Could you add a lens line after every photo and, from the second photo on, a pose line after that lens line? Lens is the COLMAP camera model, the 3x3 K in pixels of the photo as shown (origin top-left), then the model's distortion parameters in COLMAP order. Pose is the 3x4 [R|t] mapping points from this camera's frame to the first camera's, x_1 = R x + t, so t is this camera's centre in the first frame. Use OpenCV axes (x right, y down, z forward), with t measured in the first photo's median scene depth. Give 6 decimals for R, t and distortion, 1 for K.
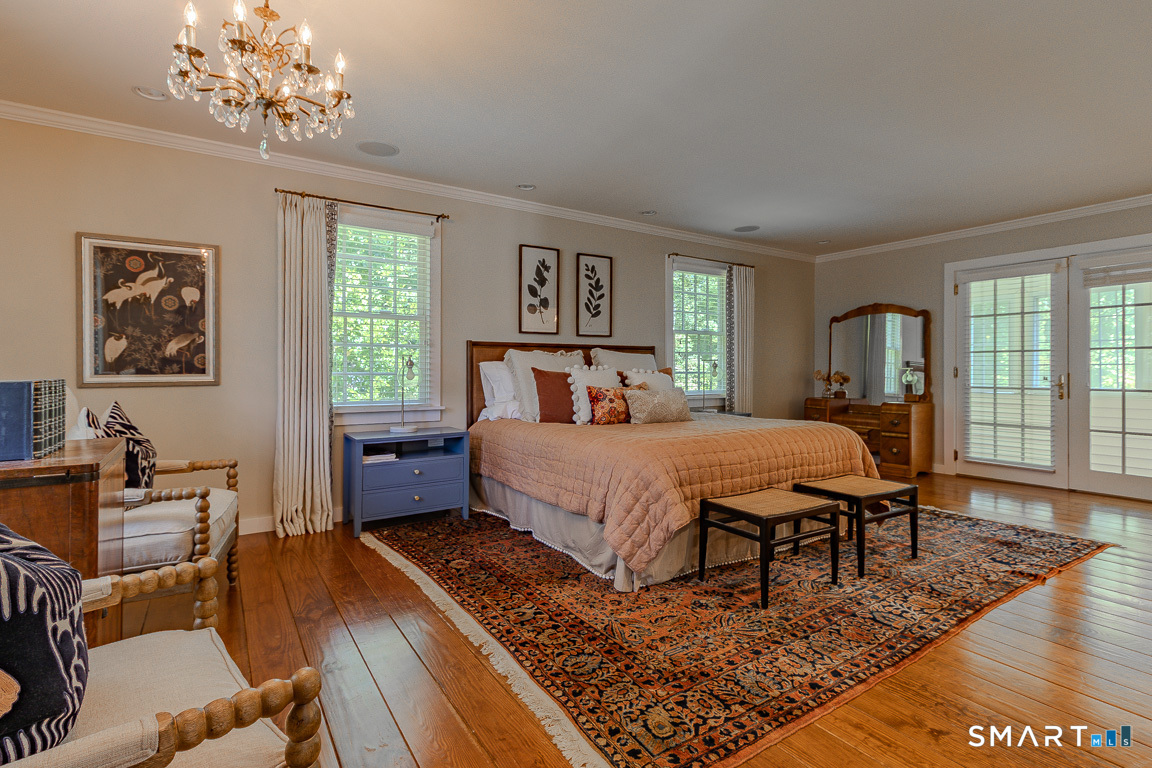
lens RADIAL K [[536.9, 0, 574.2], [0, 536.9, 362.7], [0, 0, 1]] dist [0.002420, 0.000354]
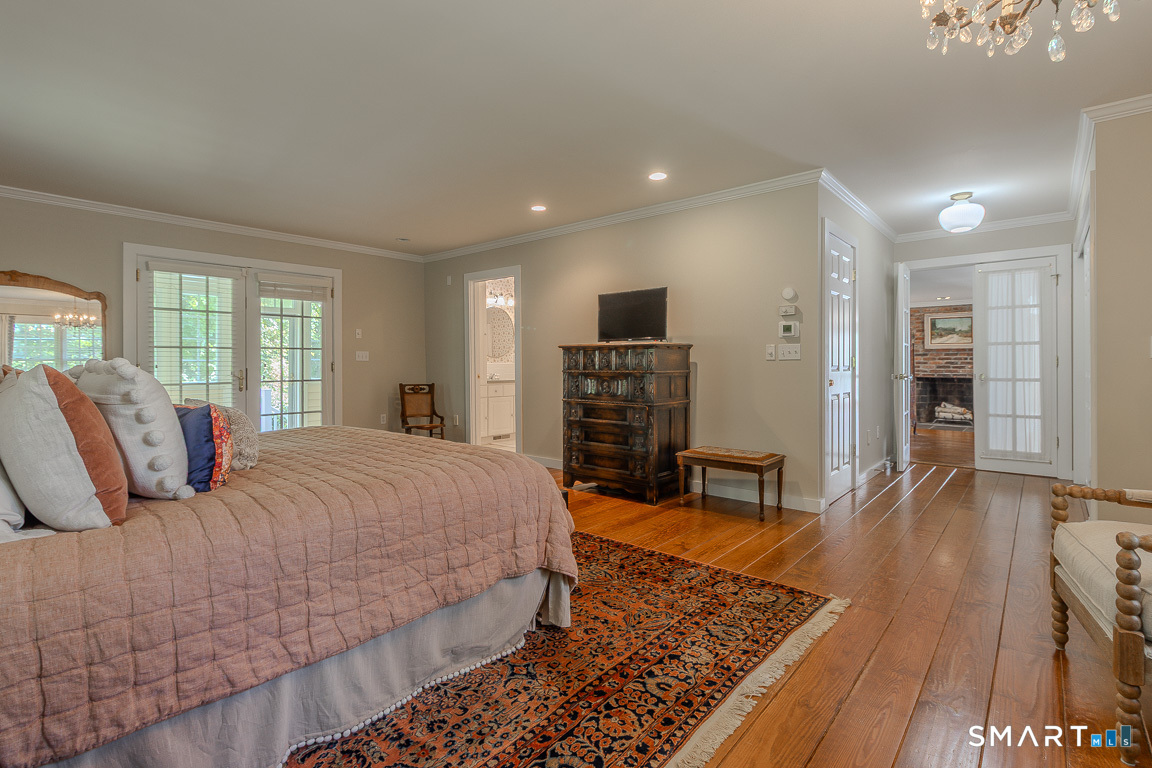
lens RADIAL K [[536.9, 0, 574.2], [0, 536.9, 362.7], [0, 0, 1]] dist [0.002420, 0.000354]
pose [[-0.257811, -0.001161, 0.966195, -0.786934], [-0.006568, 0.999978, -0.000550, 0.006966], [-0.966173, -0.006488, -0.257813, 1.289469]]
